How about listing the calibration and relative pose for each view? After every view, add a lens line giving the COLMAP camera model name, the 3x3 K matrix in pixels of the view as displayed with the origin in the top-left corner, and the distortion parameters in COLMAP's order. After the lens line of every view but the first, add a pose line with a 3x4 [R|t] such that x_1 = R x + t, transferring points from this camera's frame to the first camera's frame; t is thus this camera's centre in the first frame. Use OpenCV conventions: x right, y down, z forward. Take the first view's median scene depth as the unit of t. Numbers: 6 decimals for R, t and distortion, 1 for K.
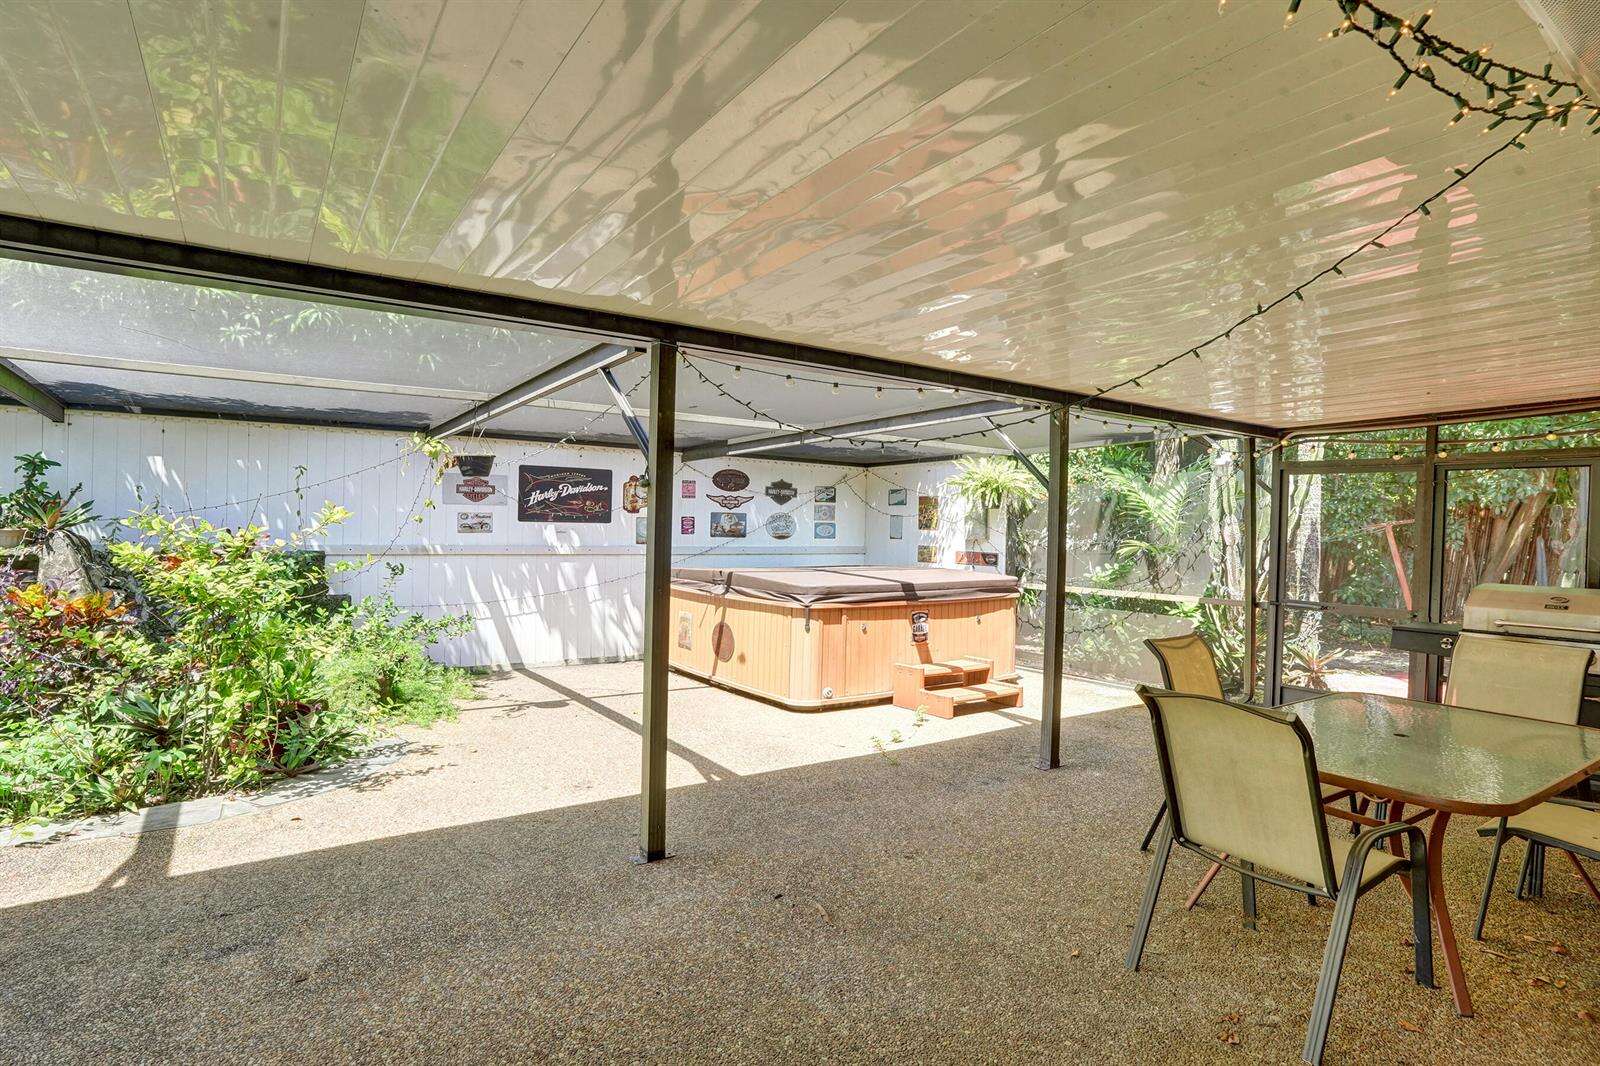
lens RADIAL K [[829.1, 0, 825.4], [0, 829.1, 543.2], [0, 0, 1]] dist [-0.049240, 0.025309]
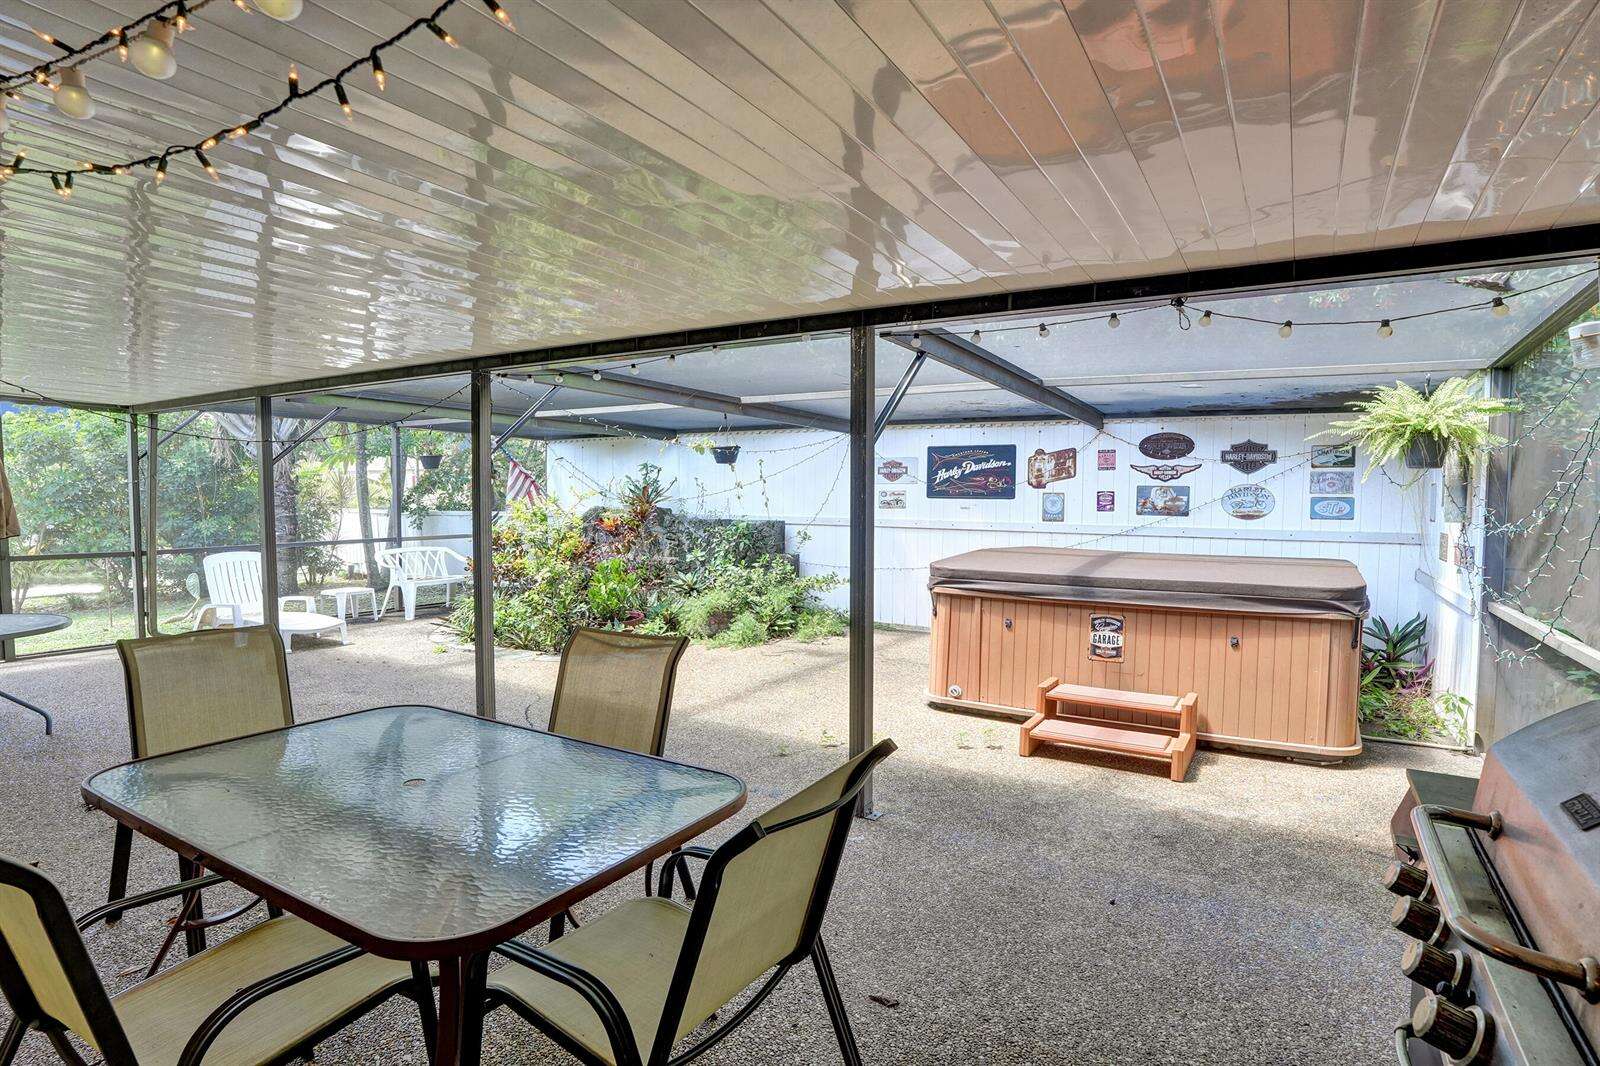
lens RADIAL K [[826.7, 0, 801.3], [0, 826.7, 539.3], [0, 0, 1]] dist [-0.054065, 0.025577]
pose [[0.387215, 0.034269, -0.921352, 0.590342], [-0.020859, 0.999379, 0.028405, 0.001021], [0.921753, 0.008219, 0.387689, 0.421873]]
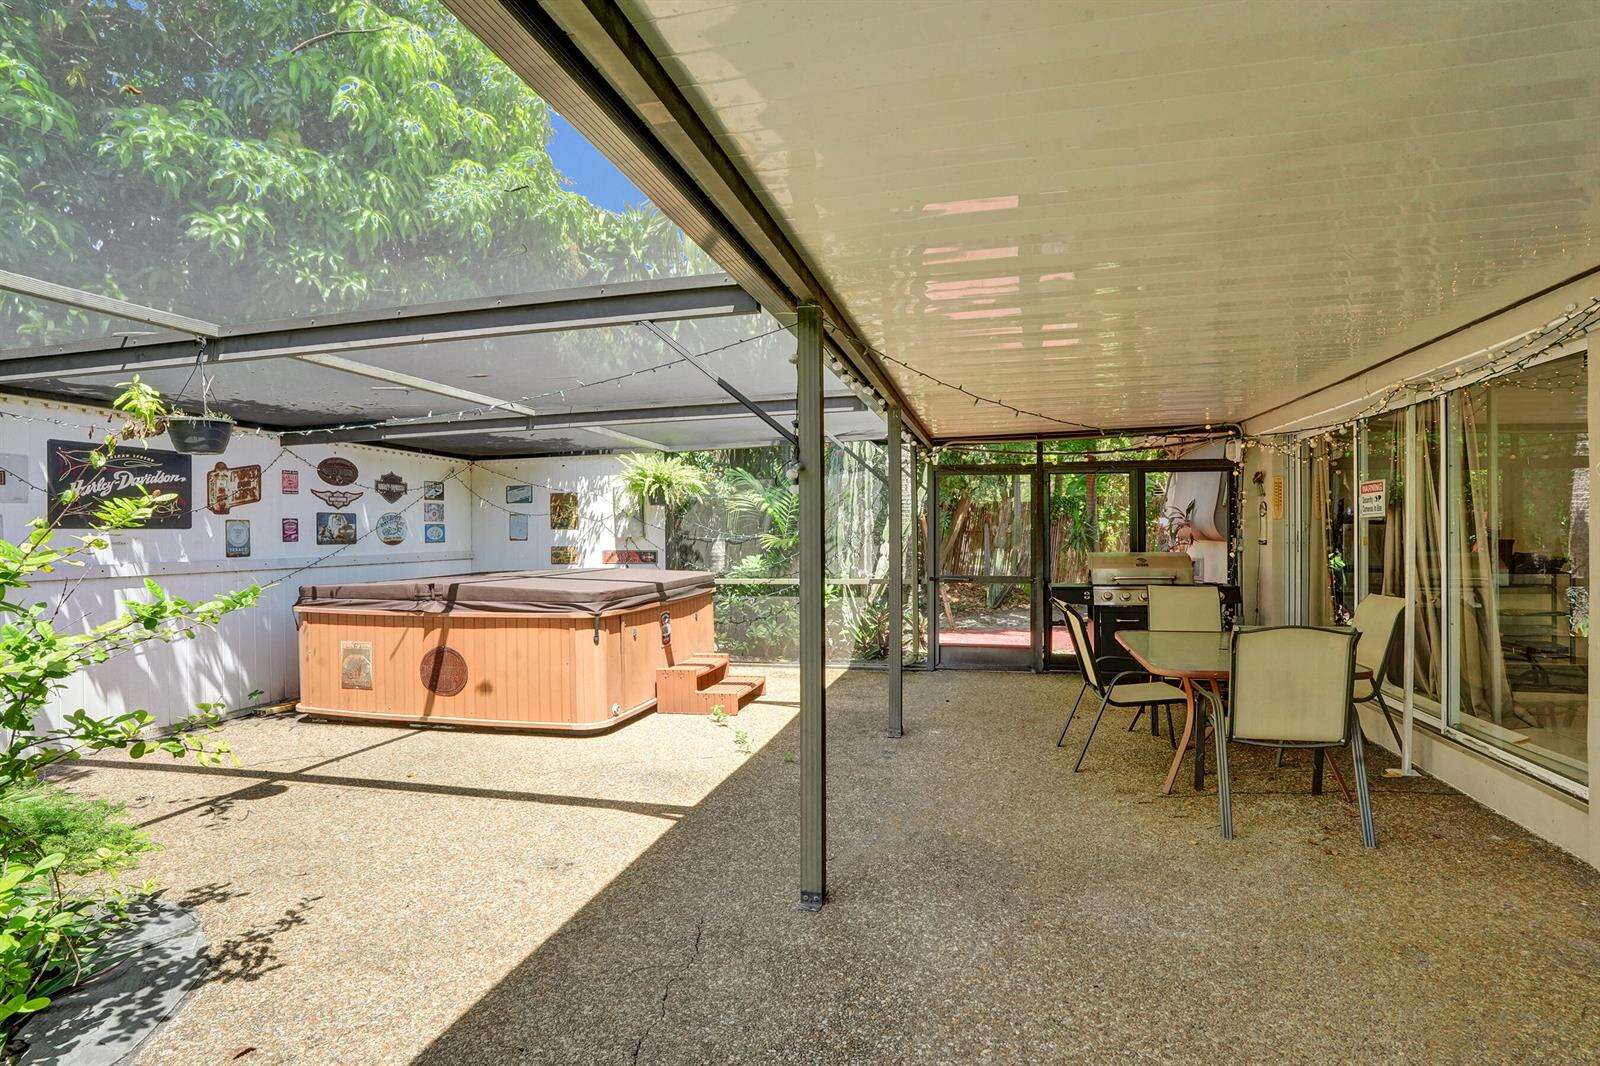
lens RADIAL K [[826.7, 0, 801.3], [0, 826.7, 539.3], [0, 0, 1]] dist [-0.054065, 0.025577]
pose [[0.754434, -0.031258, 0.655631, -0.346054], [0.035645, 0.999343, 0.006628, -0.001671], [-0.655407, 0.018370, 0.755052, 0.157986]]
